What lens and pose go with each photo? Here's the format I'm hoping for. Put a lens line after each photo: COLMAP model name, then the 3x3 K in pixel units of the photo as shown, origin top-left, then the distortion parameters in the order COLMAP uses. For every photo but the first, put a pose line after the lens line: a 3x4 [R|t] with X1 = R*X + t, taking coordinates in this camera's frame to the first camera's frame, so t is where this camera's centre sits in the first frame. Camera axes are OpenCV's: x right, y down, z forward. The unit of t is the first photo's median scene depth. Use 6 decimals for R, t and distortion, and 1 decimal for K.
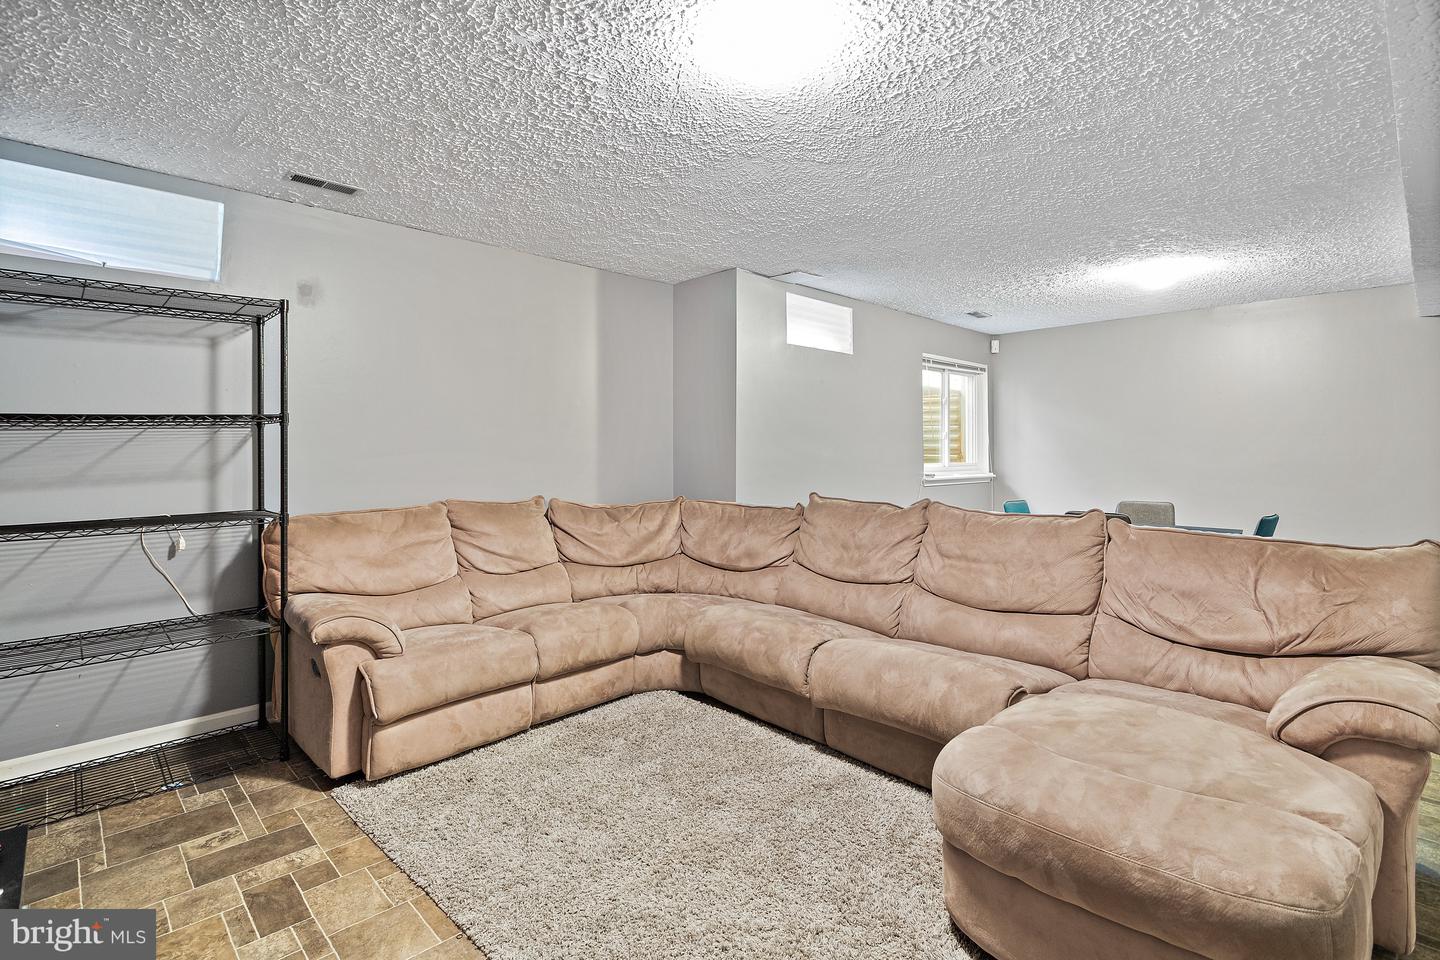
lens RADIAL K [[689.1, 0, 718.4], [0, 689.1, 452.1], [0, 0, 1]] dist [-0.001060, 0.000579]
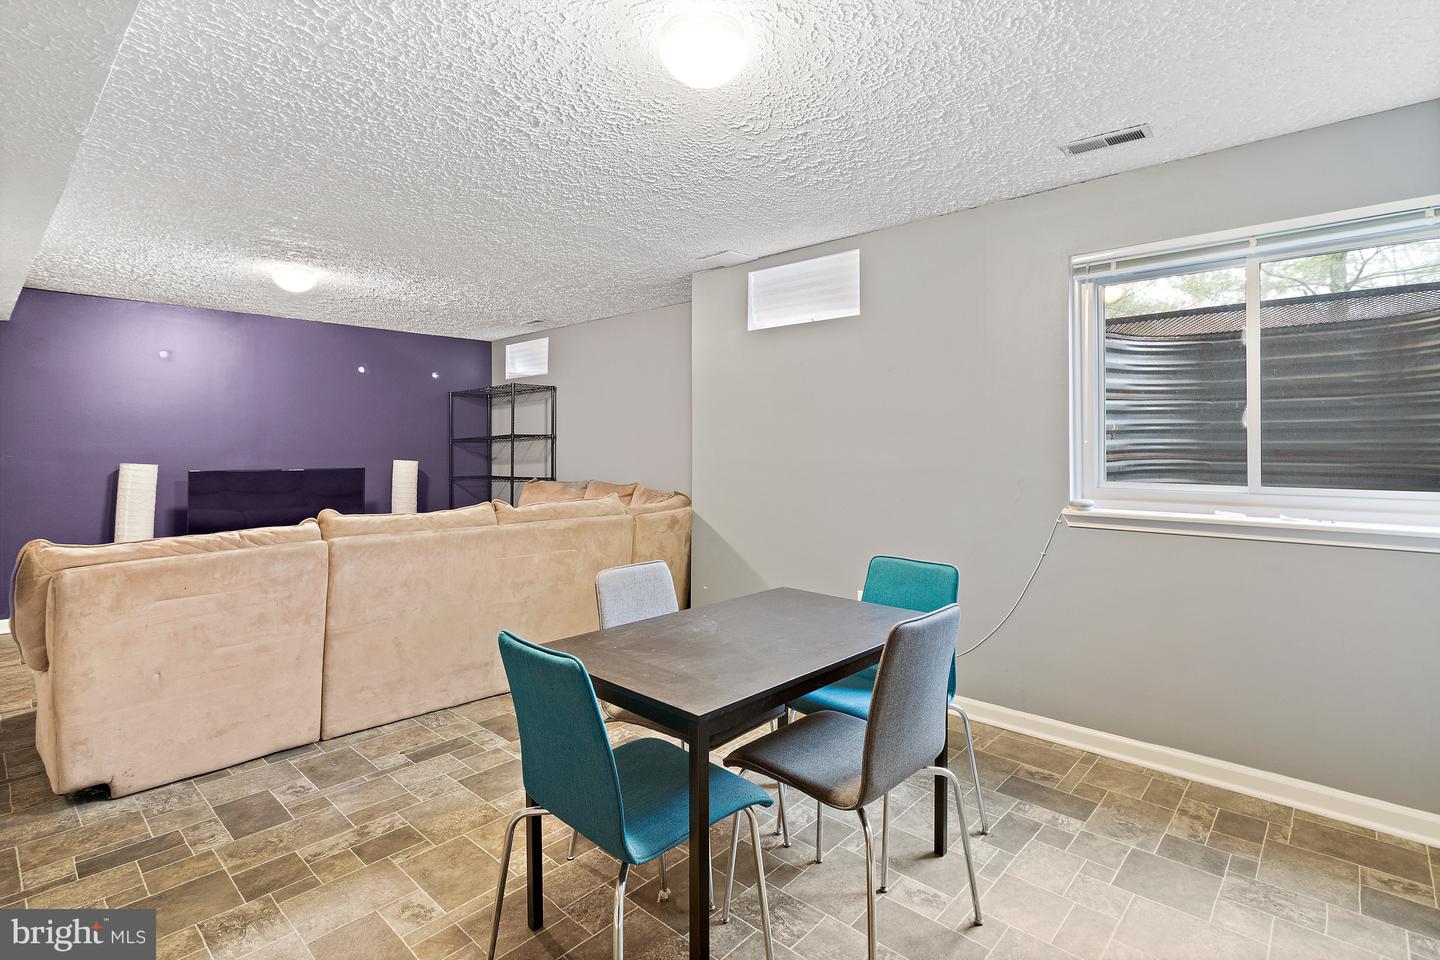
lens RADIAL K [[689.1, 0, 718.4], [0, 689.1, 452.1], [0, 0, 1]] dist [-0.001060, 0.000579]
pose [[0.073305, 0.010775, -0.997251, 0.939080], [0.003038, 0.999935, 0.011027, -0.012349], [0.997305, -0.003838, 0.073268, 0.861860]]
